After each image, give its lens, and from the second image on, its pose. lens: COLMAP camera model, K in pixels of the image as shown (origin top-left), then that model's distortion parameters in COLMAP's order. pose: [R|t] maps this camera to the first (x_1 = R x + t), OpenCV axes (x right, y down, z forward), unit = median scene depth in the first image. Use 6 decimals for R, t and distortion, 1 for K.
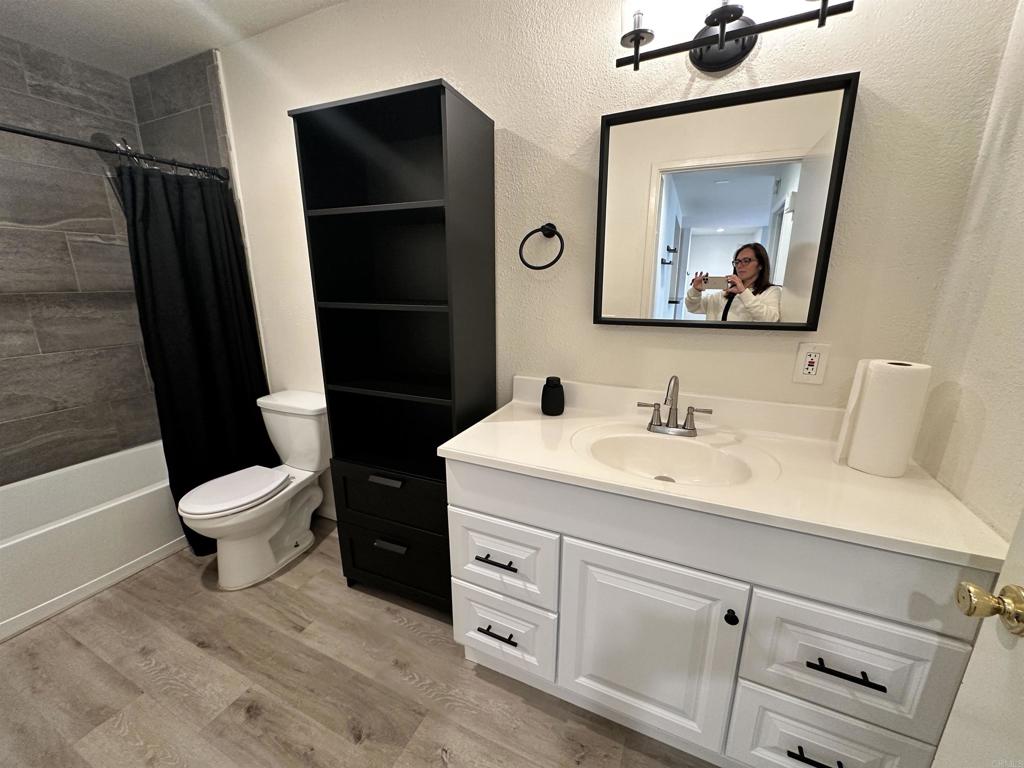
lens RADIAL K [[403.4, 0, 512.0], [0, 403.4, 384.0], [0, 0, 1]] dist [-0.001612, 0.000172]
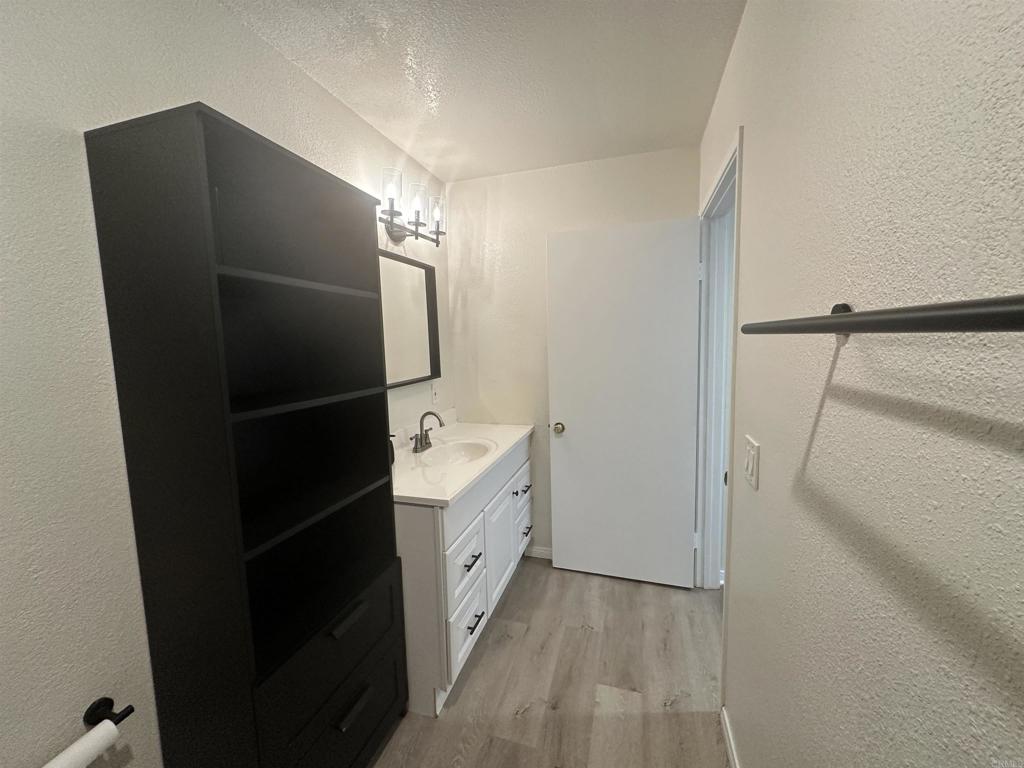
lens RADIAL K [[403.4, 0, 512.0], [0, 403.4, 384.0], [0, 0, 1]] dist [-0.001612, 0.000172]
pose [[-0.130864, -0.103327, 0.986001, -1.294281], [0.275110, 0.951710, 0.136246, -0.264468], [-0.952465, 0.289089, -0.096118, 0.812774]]
